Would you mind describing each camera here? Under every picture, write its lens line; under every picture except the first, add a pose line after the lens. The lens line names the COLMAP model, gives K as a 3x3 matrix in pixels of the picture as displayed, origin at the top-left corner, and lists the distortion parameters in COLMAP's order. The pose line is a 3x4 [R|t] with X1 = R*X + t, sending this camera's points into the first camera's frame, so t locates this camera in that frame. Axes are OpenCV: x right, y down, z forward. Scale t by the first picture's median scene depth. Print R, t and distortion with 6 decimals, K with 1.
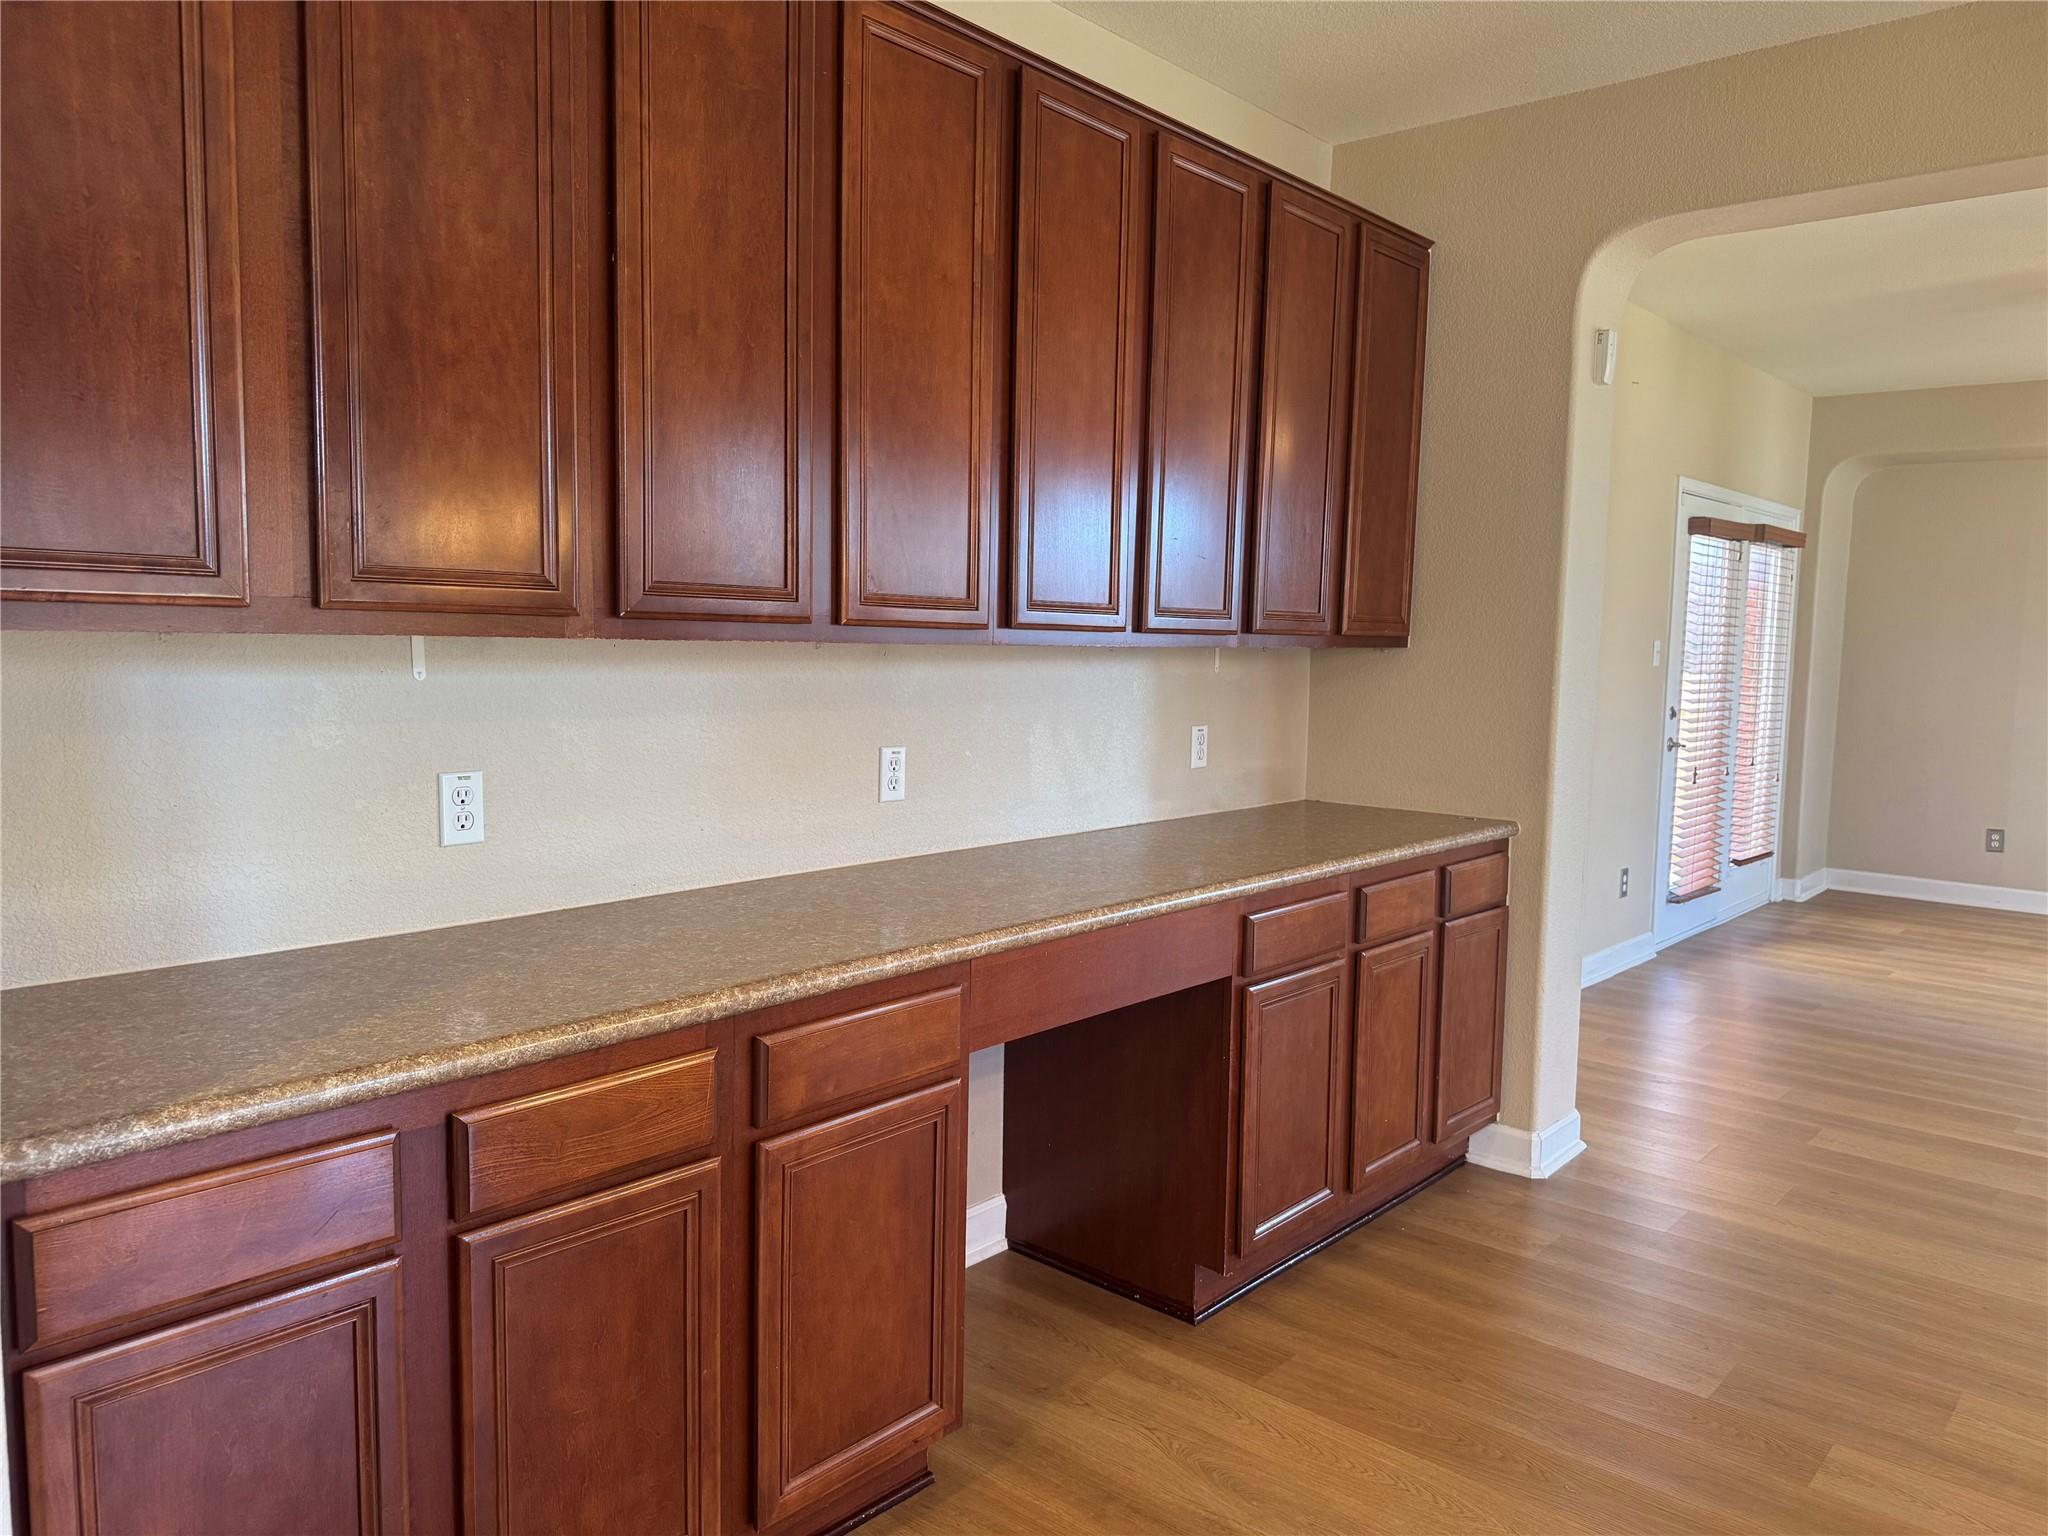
lens RADIAL K [[1456.0, 0, 1032.9], [0, 1456.0, 776.4], [0, 0, 1]] dist [-0.003280, -0.002622]
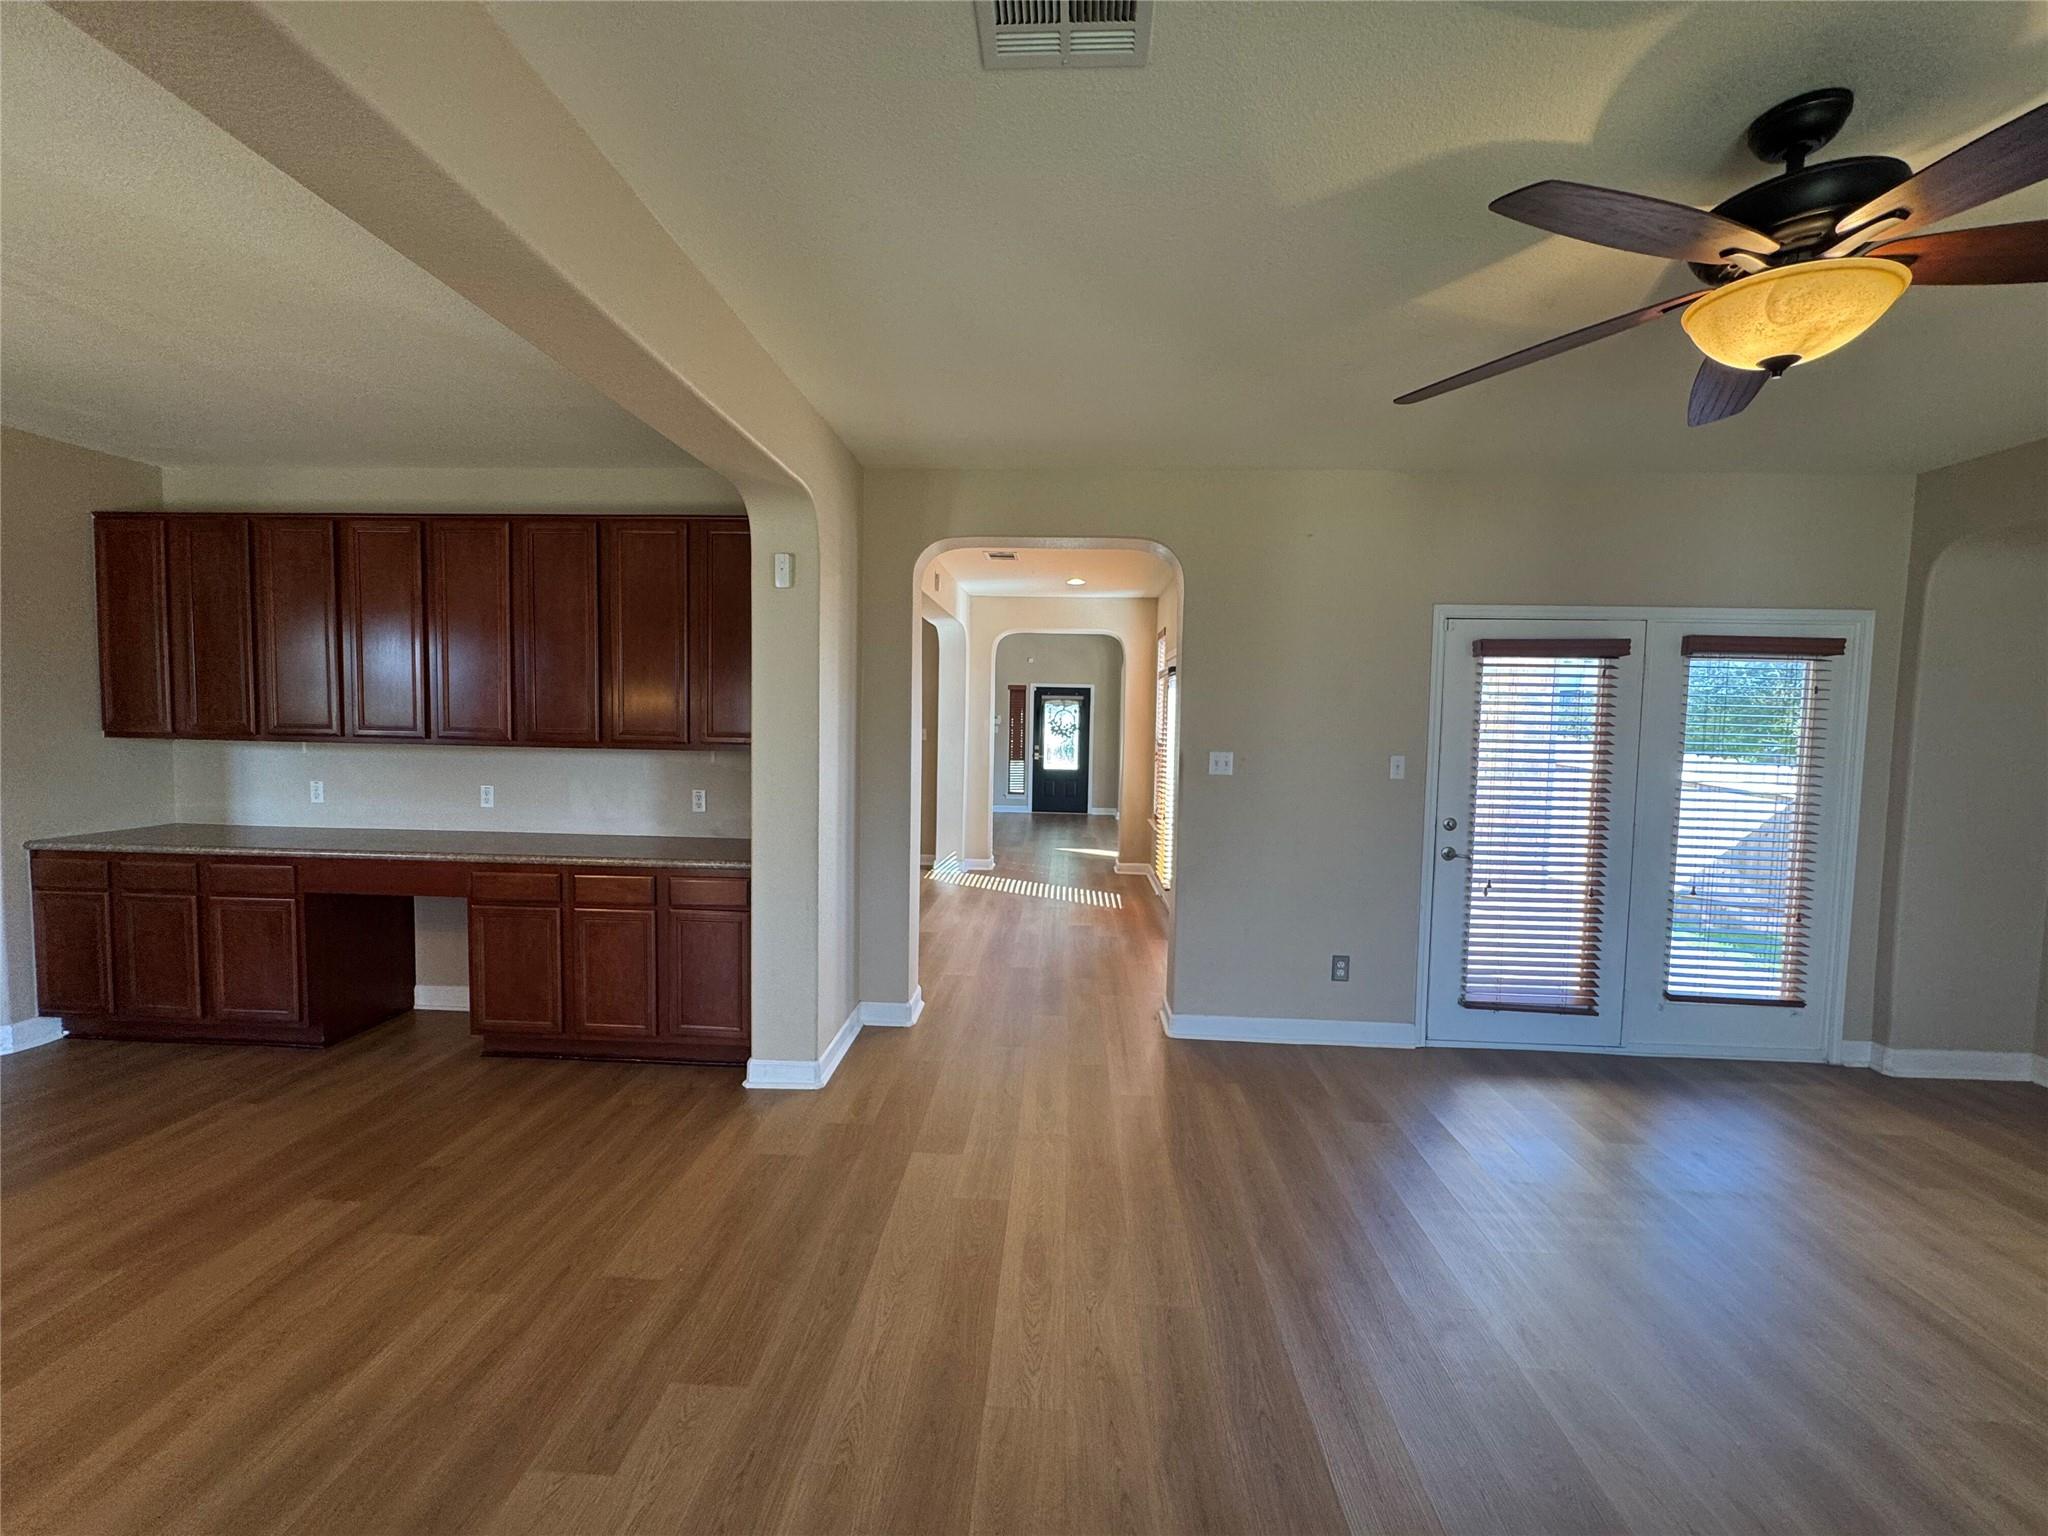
lens RADIAL K [[818.7, 0, 1026.7], [0, 818.7, 766.8], [0, 0, 1]] dist [-0.004359, 0.000172]
pose [[0.619975, 0.039545, -0.783624, 1.261228], [-0.085265, 0.996210, -0.017186, -0.086370], [0.779975, 0.077471, 0.620997, 0.674145]]
